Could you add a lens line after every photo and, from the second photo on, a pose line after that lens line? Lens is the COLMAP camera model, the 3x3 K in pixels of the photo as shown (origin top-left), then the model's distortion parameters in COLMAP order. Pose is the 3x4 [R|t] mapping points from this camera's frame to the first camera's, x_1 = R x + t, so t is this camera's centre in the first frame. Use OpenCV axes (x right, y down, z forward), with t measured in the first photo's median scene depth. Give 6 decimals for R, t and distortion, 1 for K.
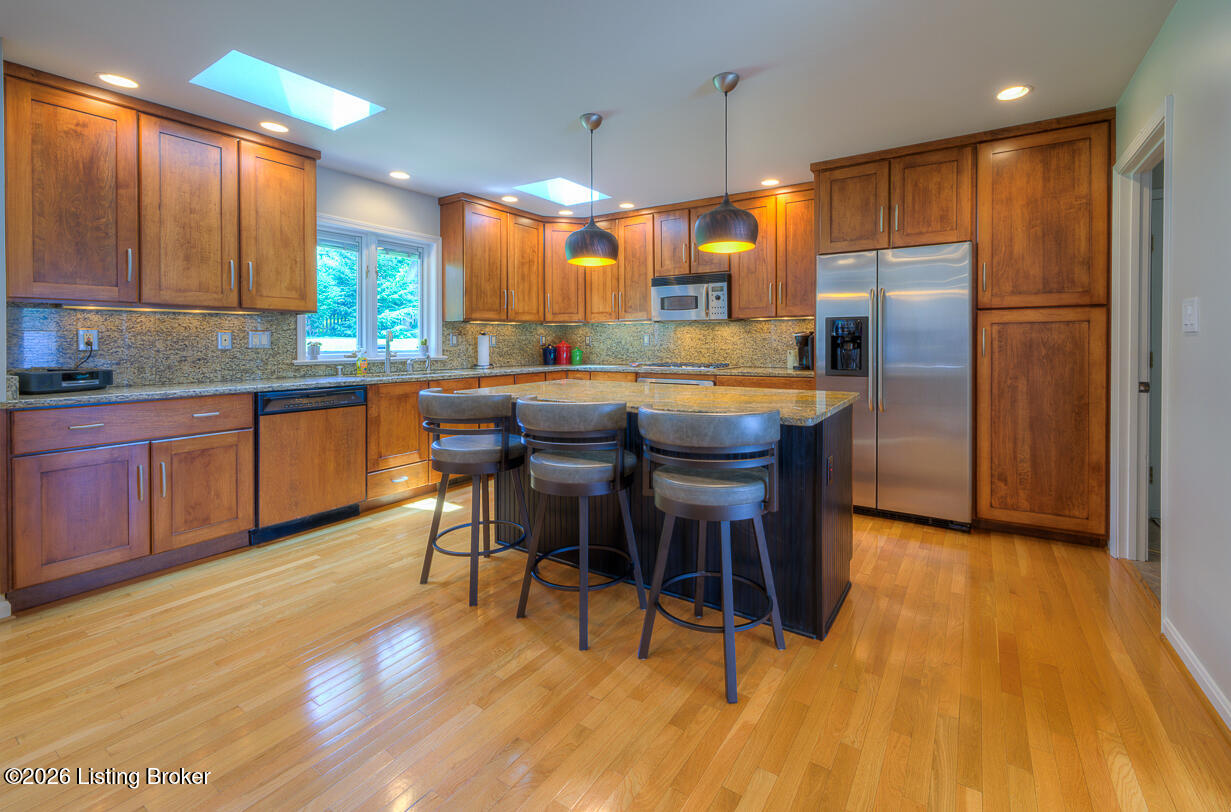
lens RADIAL K [[507.2, 0, 668.9], [0, 507.2, 341.0], [0, 0, 1]] dist [-0.001601, -0.000267]
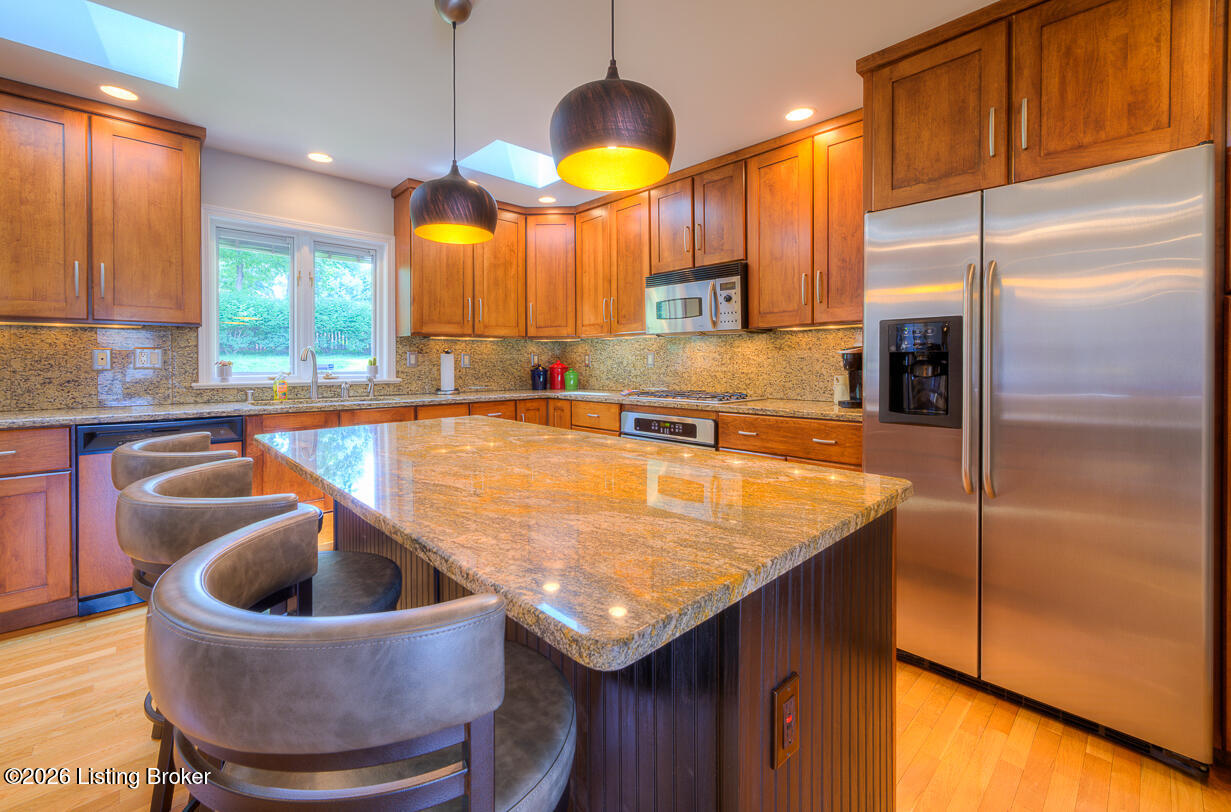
lens RADIAL K [[507.2, 0, 631.6], [0, 507.2, 360.6], [0, 0, 1]] dist [-0.001601, -0.000267]
pose [[0.967682, 0.001925, -0.252168, 0.179872], [-0.002226, 0.999997, -0.000909, -0.000052], [0.252166, 0.001441, 0.967683, 0.373281]]
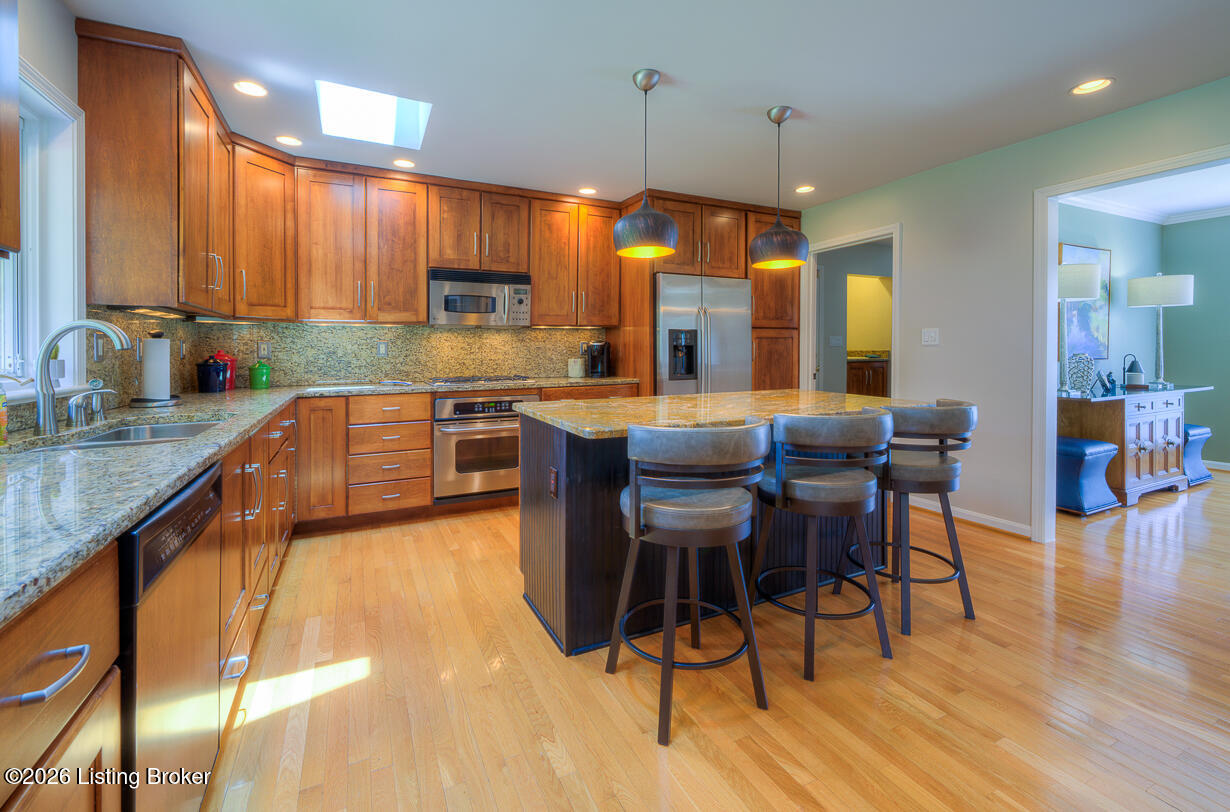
lens RADIAL K [[506.8, 0, 577.9], [0, 506.8, 355.4], [0, 0, 1]] dist [-0.001601, -0.000267]
pose [[0.565513, -0.008032, 0.824700, -0.729575], [0.001793, 0.999962, 0.008509, 0.002108], [-0.824738, -0.003333, 0.565506, 0.517257]]
